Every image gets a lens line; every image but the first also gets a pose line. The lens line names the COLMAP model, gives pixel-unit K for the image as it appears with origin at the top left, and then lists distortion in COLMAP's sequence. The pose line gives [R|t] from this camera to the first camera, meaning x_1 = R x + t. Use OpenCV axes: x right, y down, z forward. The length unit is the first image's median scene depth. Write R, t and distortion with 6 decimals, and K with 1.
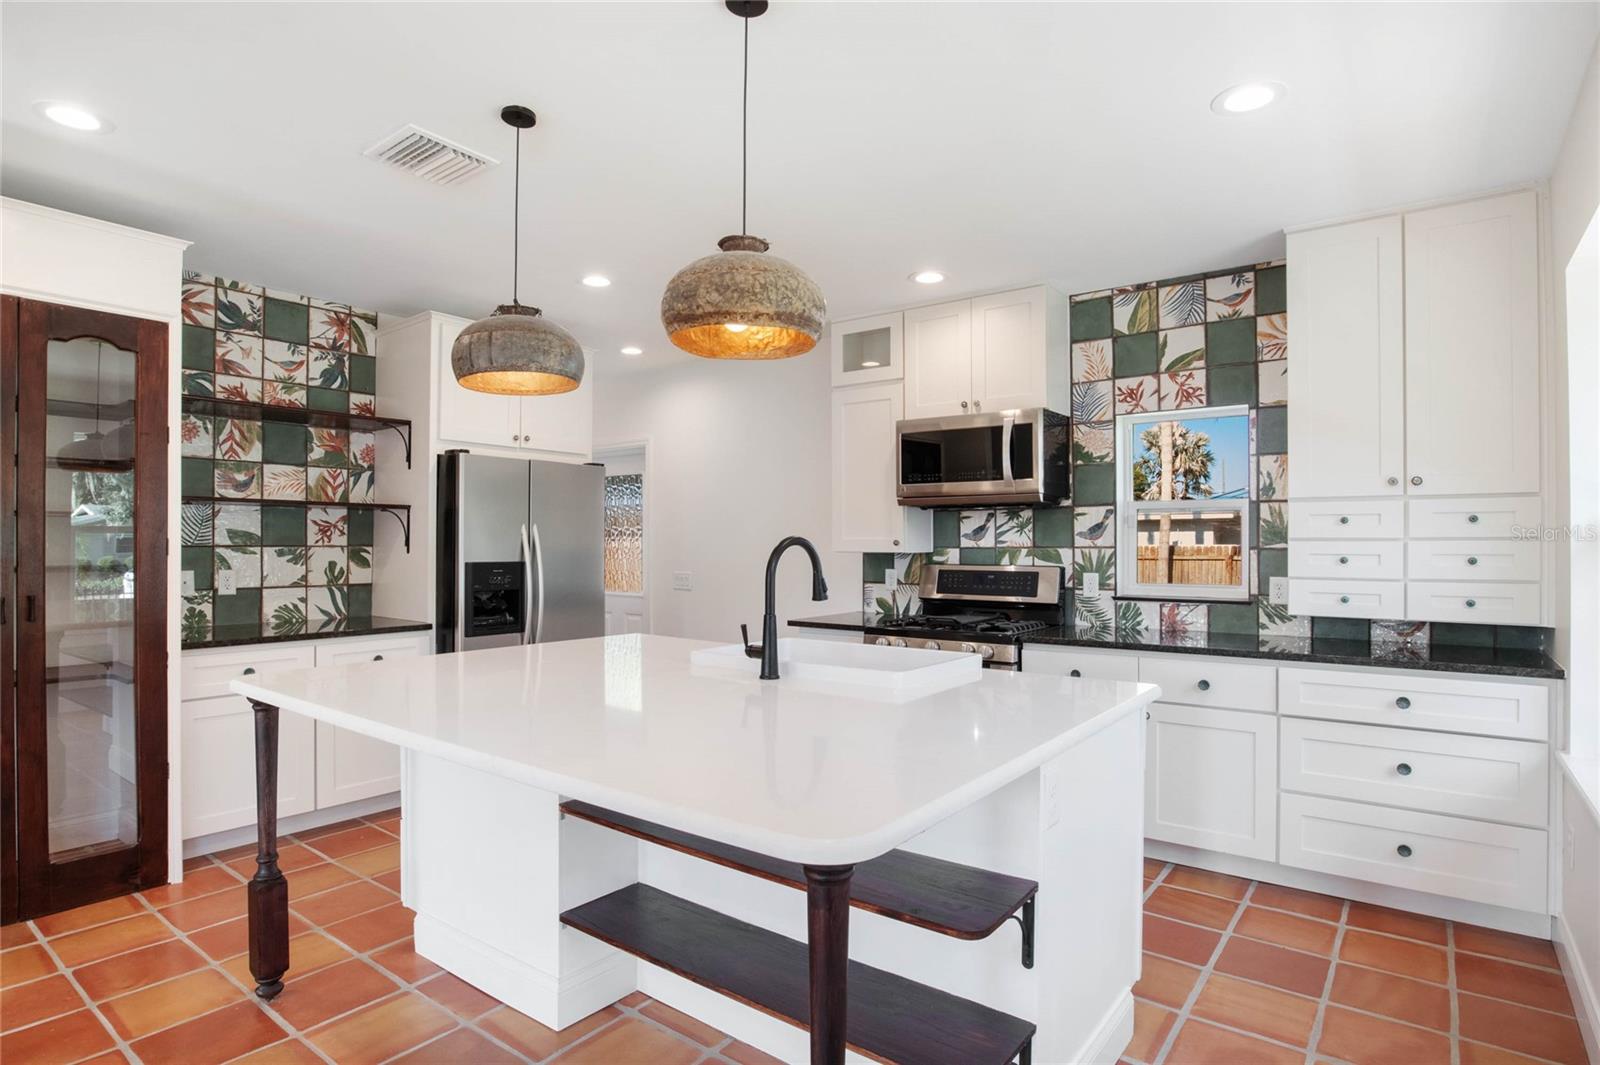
lens RADIAL K [[836.9, 0, 797.8], [0, 836.9, 528.1], [0, 0, 1]] dist [-0.020960, 0.000248]
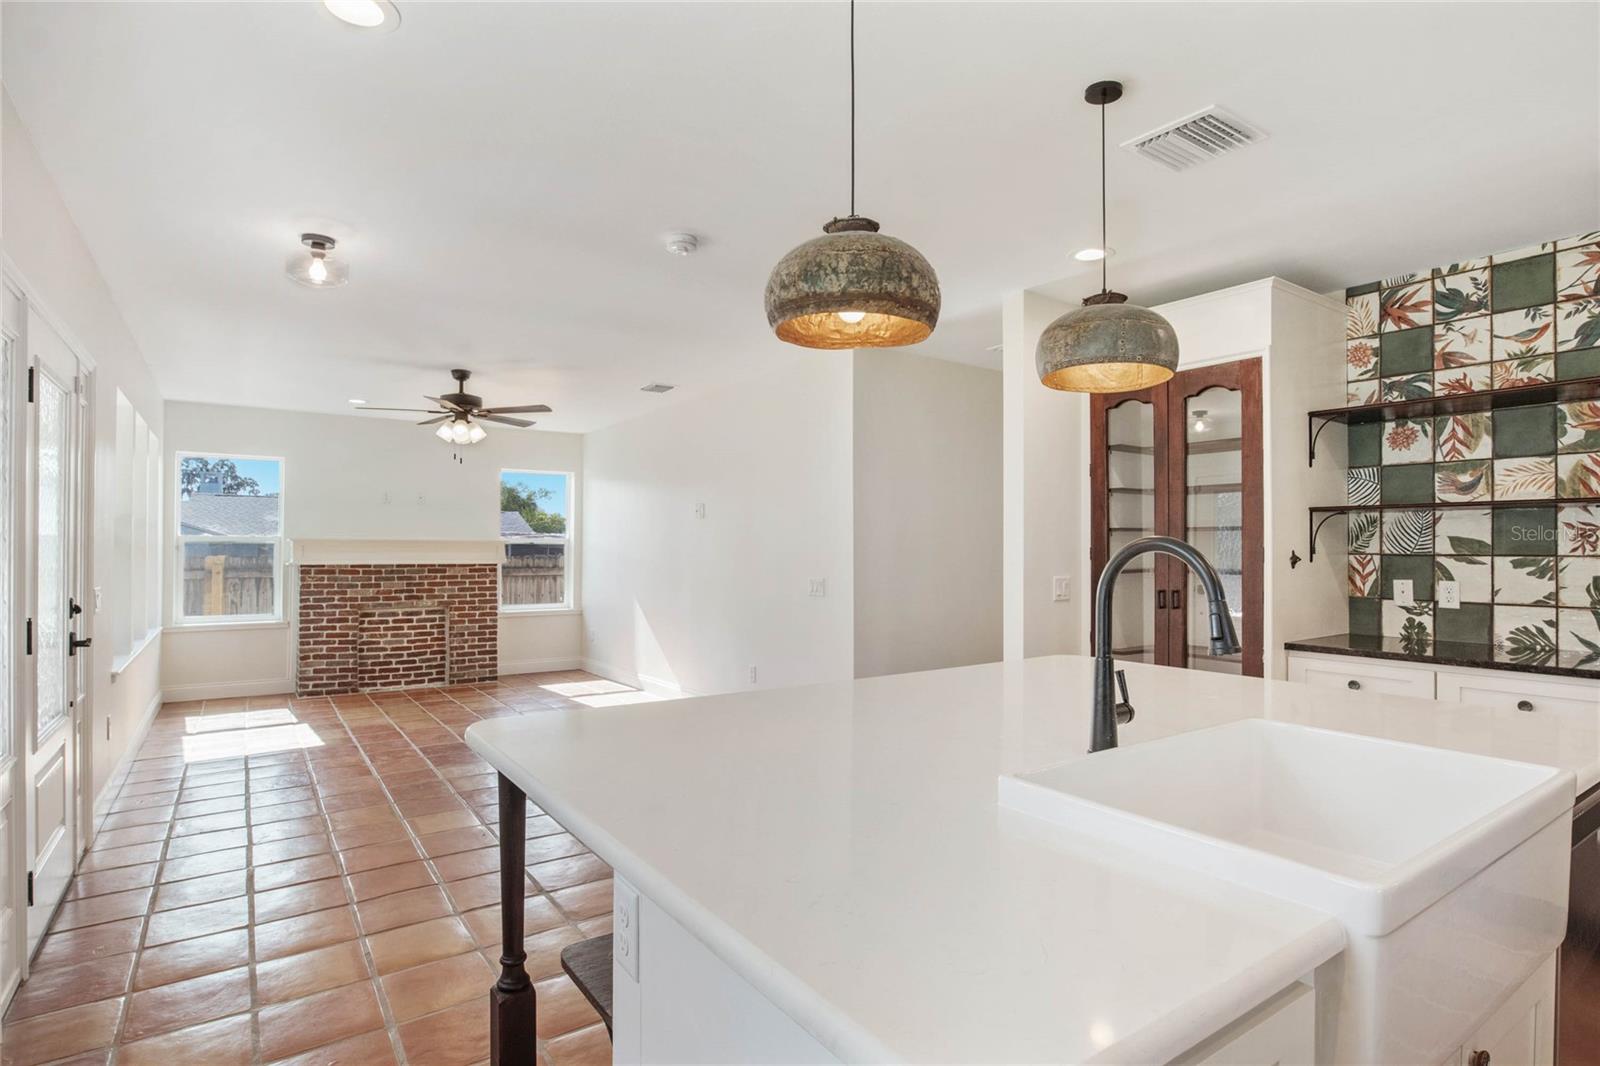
lens RADIAL K [[836.9, 0, 793.6], [0, 836.9, 530.3], [0, 0, 1]] dist [-0.020960, 0.000248]
pose [[-0.327364, -0.026269, -0.944533, 0.389749], [0.012276, 0.999411, -0.032050, 0.013721], [0.944819, -0.022087, -0.326848, 0.578986]]
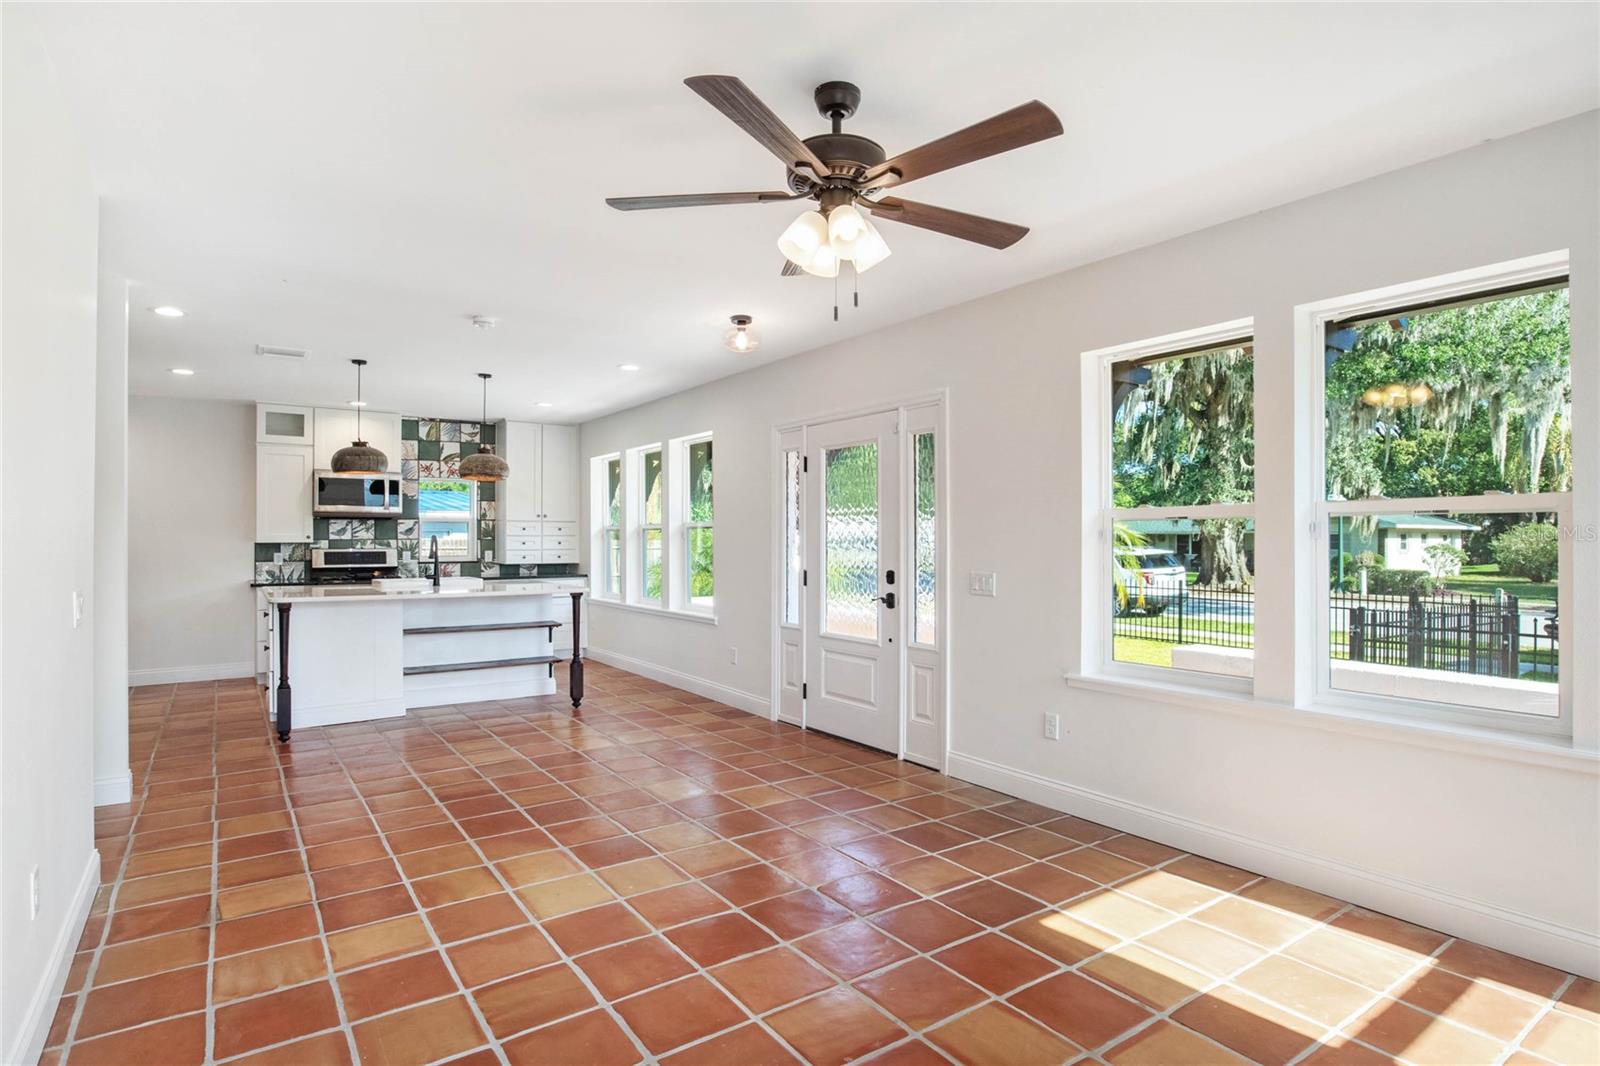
lens RADIAL K [[836.9, 0, 799.6], [0, 836.9, 534.6], [0, 0, 1]] dist [-0.020960, 0.000248]
pose [[0.308008, 0.002055, 0.951382, -3.598291], [-0.015810, 0.999871, 0.002959, -0.026845], [-0.951253, -0.015952, 0.308000, -1.560491]]
